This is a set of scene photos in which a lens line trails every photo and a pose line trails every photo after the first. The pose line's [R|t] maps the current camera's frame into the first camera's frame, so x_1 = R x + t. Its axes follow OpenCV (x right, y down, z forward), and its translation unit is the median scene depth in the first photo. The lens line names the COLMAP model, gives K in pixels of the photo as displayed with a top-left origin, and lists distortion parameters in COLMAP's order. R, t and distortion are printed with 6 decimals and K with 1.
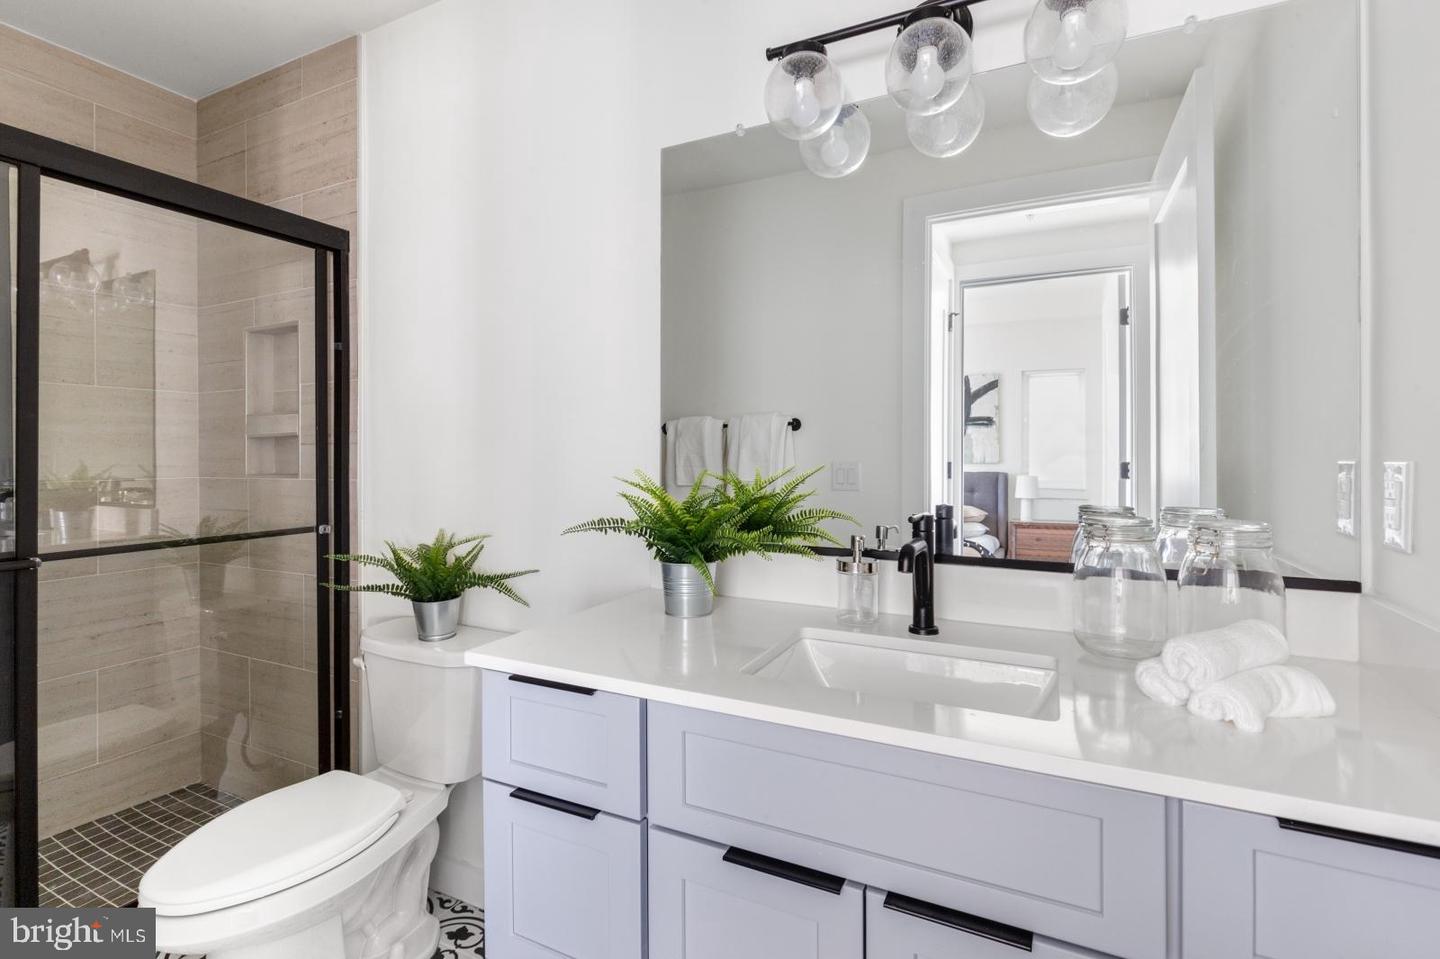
lens RADIAL K [[684.7, 0, 693.2], [0, 684.7, 450.4], [0, 0, 1]] dist [0.005107, 0.000026]
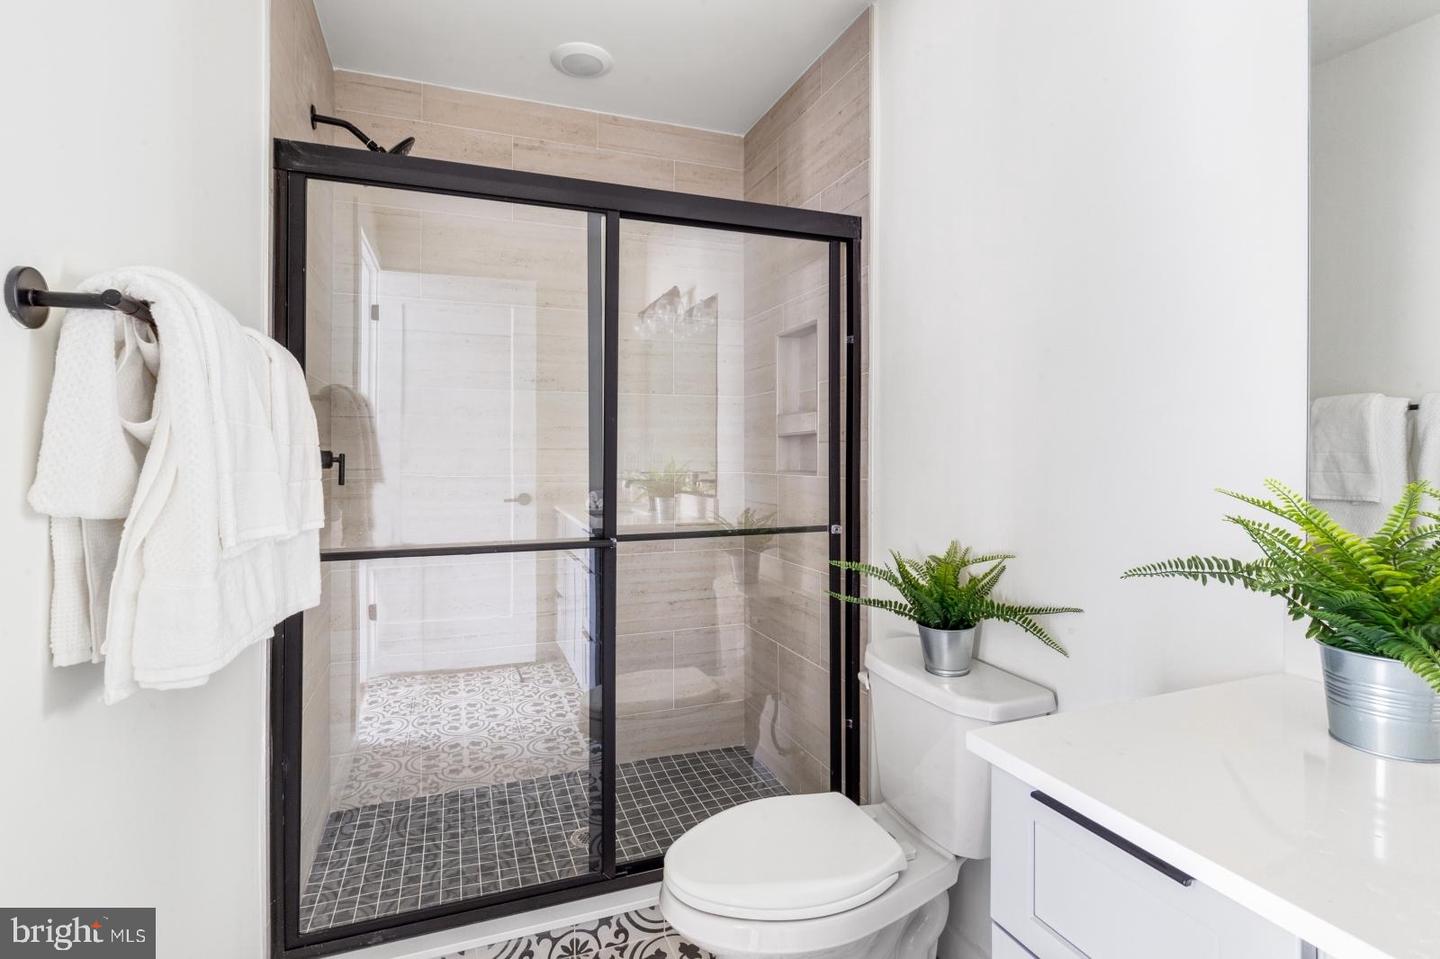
lens RADIAL K [[673.1, 0, 711.3], [0, 673.1, 457.2], [0, 0, 1]] dist [0.003714, -0.007057]
pose [[0.748285, 0.006547, -0.663345, -0.040989], [0.002786, 0.999911, 0.013011, -0.000134], [0.663372, -0.011584, 0.748200, 0.180193]]
